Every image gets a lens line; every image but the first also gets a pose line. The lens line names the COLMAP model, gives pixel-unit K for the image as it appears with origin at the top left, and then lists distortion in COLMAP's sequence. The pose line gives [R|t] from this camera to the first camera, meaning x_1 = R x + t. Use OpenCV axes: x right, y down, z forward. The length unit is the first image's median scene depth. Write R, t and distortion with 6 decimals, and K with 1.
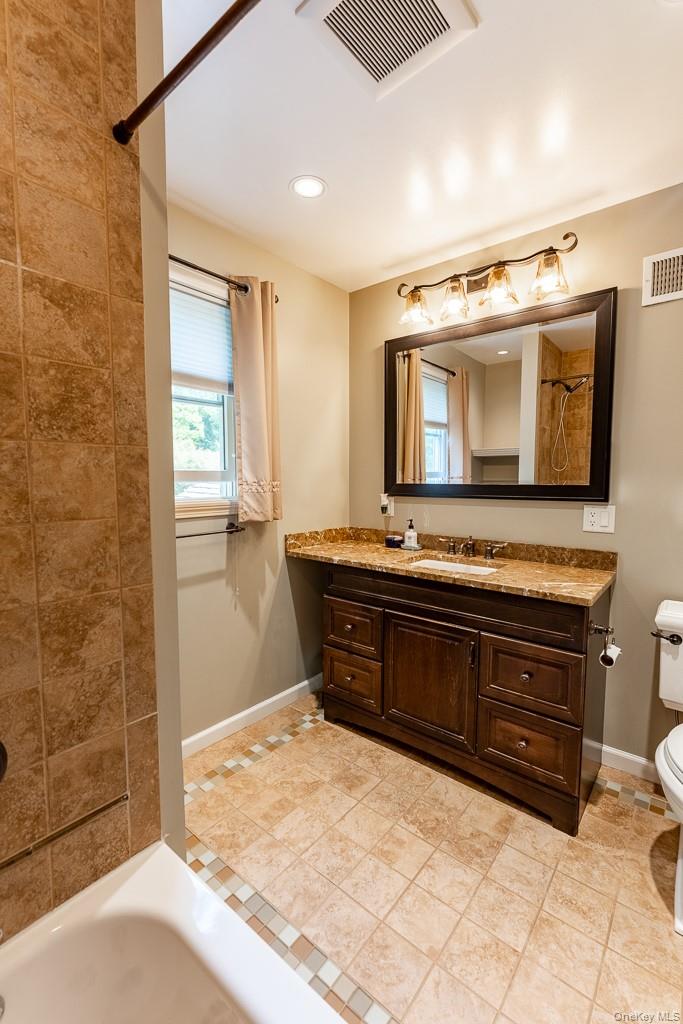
lens RADIAL K [[437.9, 0, 341.5], [0, 437.9, 509.0], [0, 0, 1]] dist [0.000417, -0.000210]
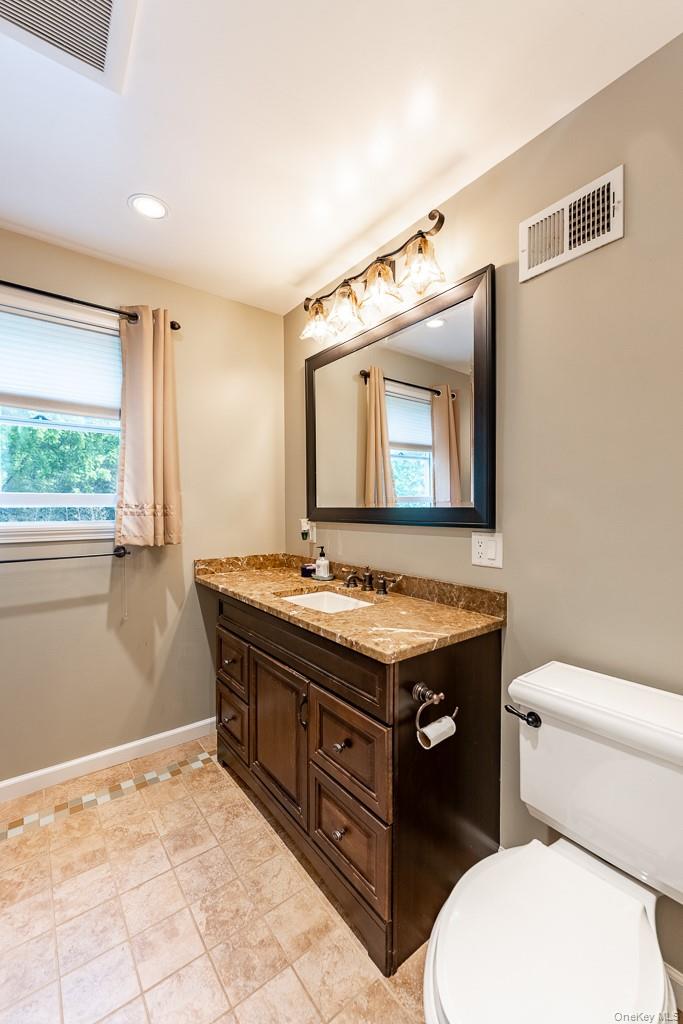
lens RADIAL K [[413.7, 0, 342.2], [0, 413.7, 511.3], [0, 0, 1]] dist [0.000429, -0.000745]
pose [[0.975136, -0.001280, -0.221602, 0.456561], [-0.011972, 0.998219, -0.058448, 0.000497], [0.221282, 0.059648, 0.973384, 0.188017]]
